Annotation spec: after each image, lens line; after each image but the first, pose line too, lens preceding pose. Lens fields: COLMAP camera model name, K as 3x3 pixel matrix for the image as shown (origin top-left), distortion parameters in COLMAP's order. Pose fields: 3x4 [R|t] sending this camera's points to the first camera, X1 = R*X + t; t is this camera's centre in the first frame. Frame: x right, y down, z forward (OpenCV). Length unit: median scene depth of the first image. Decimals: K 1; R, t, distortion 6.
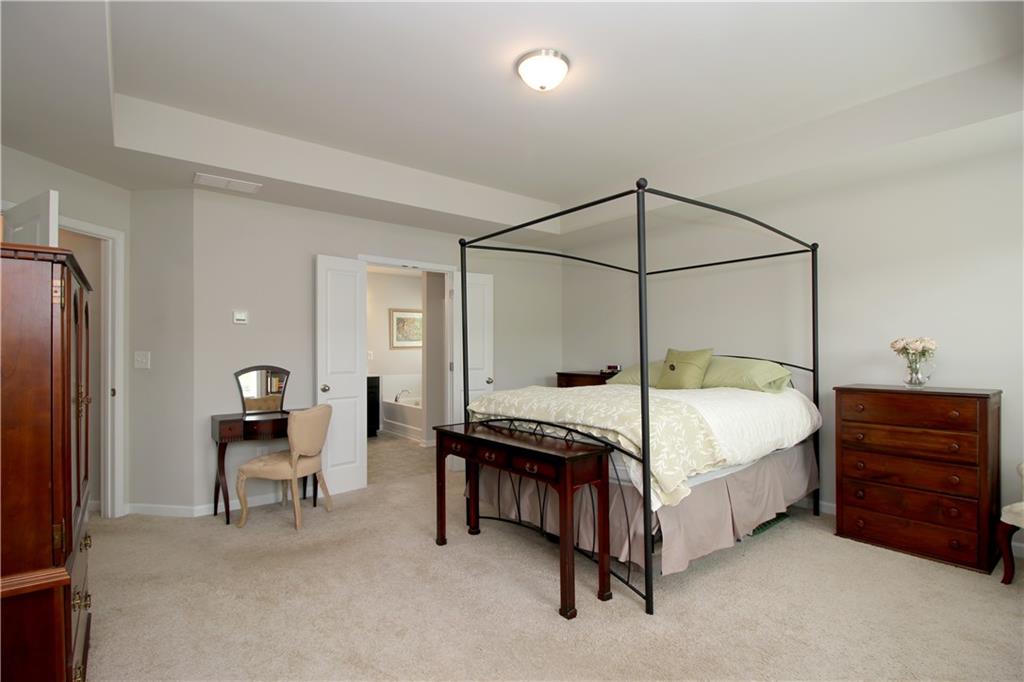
lens RADIAL K [[487.0, 0, 512.4], [0, 487.0, 342.8], [0, 0, 1]] dist [0.000678, -0.000567]
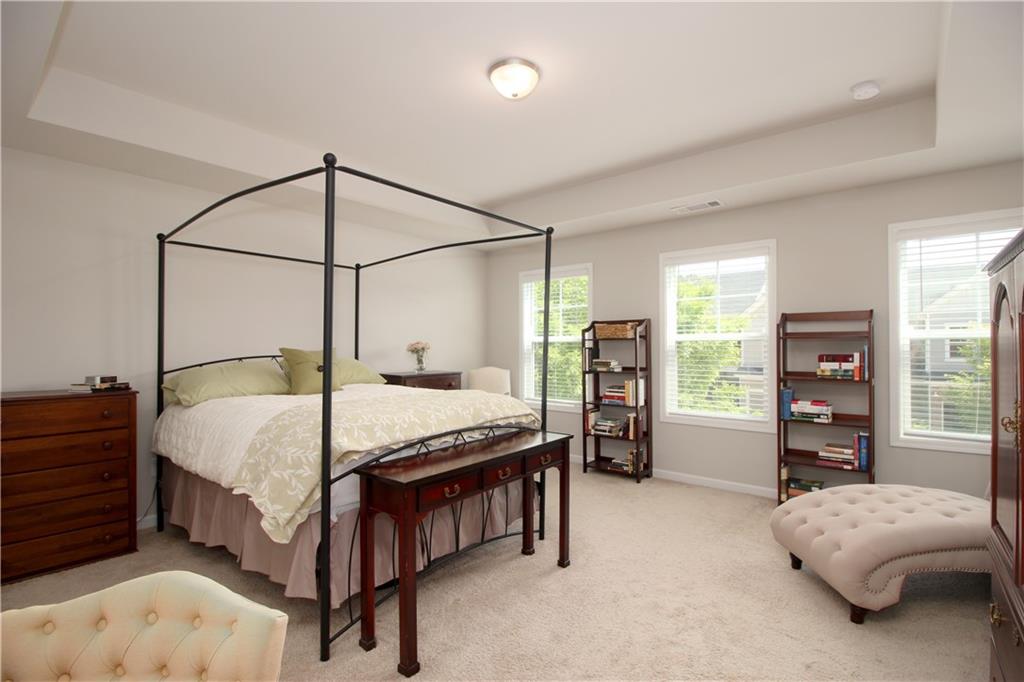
lens RADIAL K [[487.0, 0, 514.4], [0, 487.0, 344.5], [0, 0, 1]] dist [0.000678, -0.000567]
pose [[-0.219084, 0.010282, 0.975652, -0.800684], [-0.007263, 0.999900, -0.012169, 0.018894], [-0.975679, -0.009753, -0.218987, 1.080738]]
